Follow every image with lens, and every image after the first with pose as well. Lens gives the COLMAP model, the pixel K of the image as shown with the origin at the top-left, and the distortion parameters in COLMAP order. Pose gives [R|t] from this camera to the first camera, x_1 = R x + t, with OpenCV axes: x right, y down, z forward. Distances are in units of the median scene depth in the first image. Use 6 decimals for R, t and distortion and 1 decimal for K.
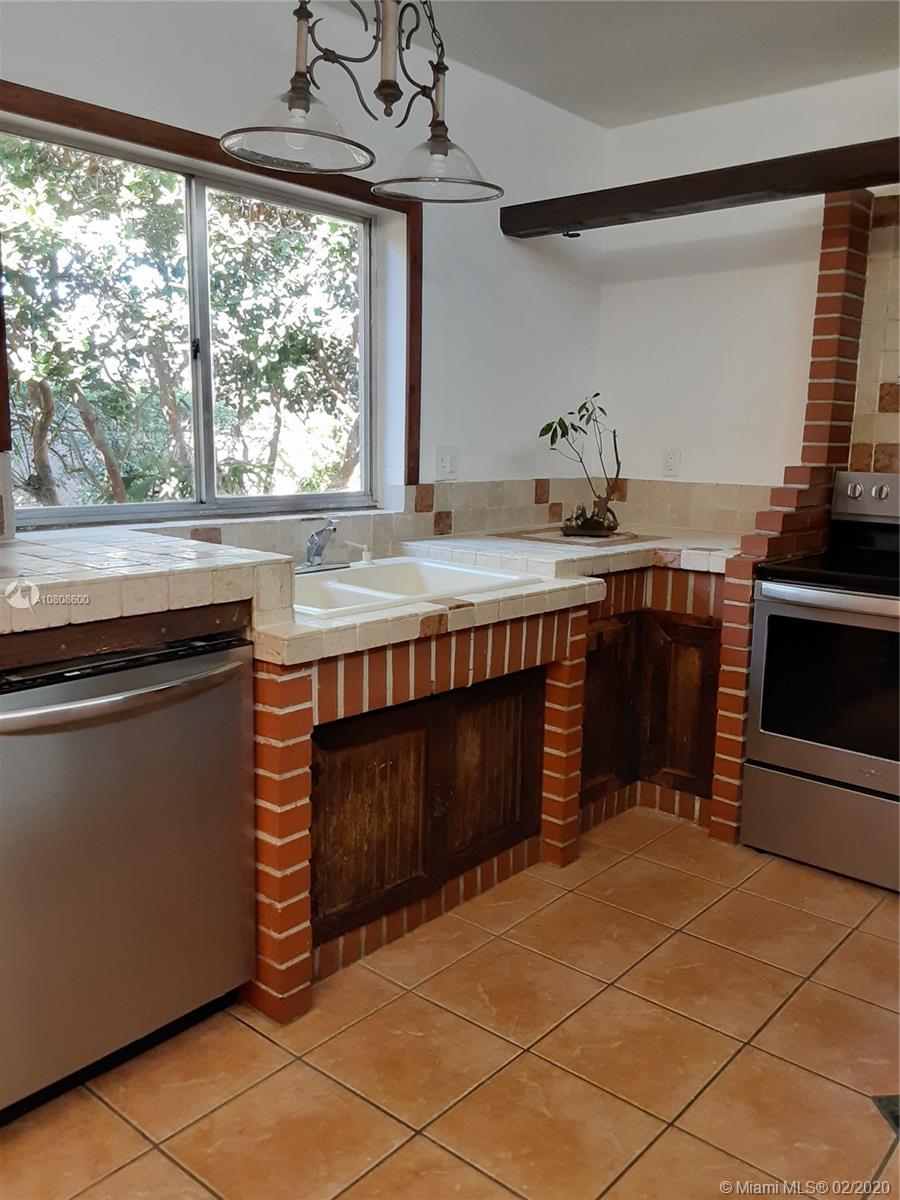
lens RADIAL K [[973.9, 0, 450.0], [0, 973.9, 600.0], [0, 0, 1]] dist [0.126545, -0.190863]
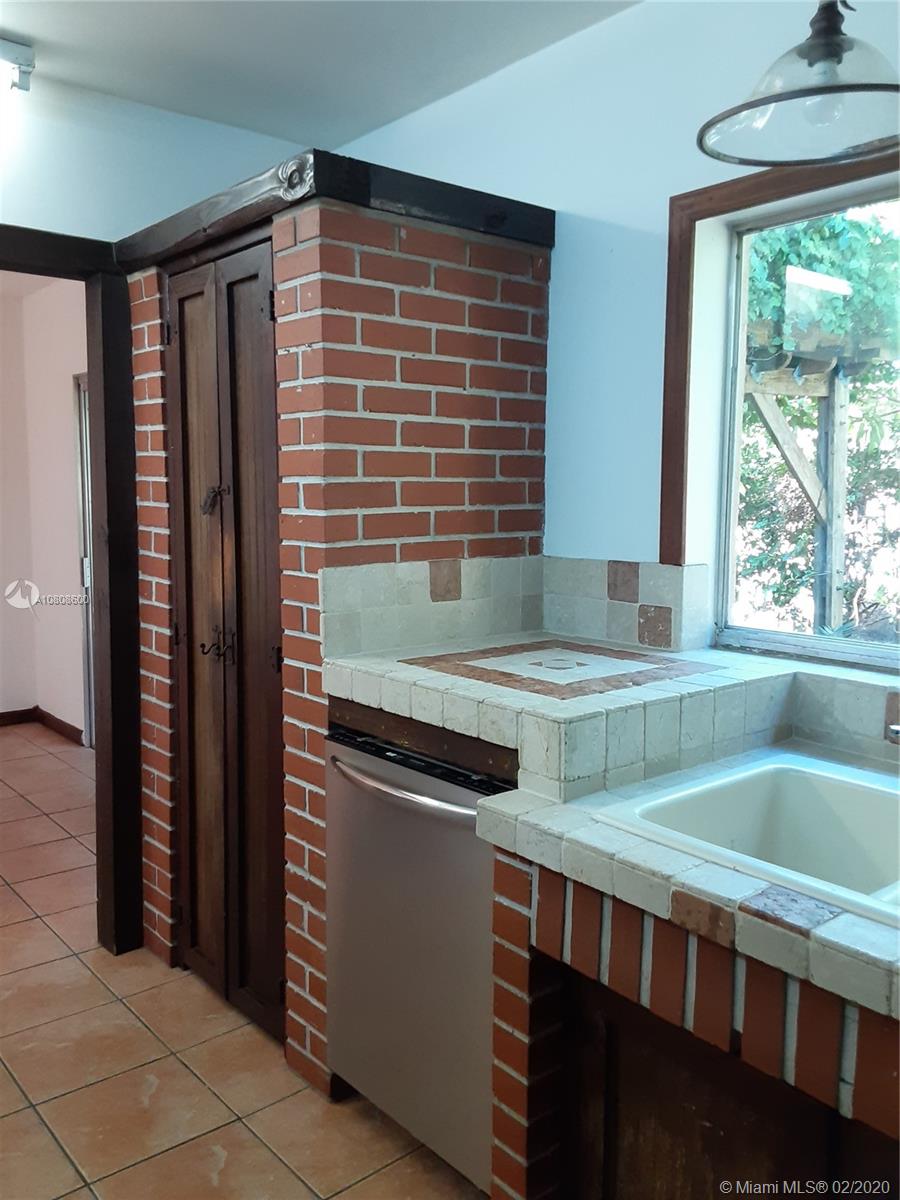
lens RADIAL K [[973.9, 0, 450.0], [0, 973.9, 600.0], [0, 0, 1]] dist [0.126545, -0.190863]
pose [[-0.152932, 0.094614, -0.983697, 0.582383], [-0.178767, 0.976336, 0.121698, -0.207271], [0.971933, 0.194464, -0.132399, 0.992115]]
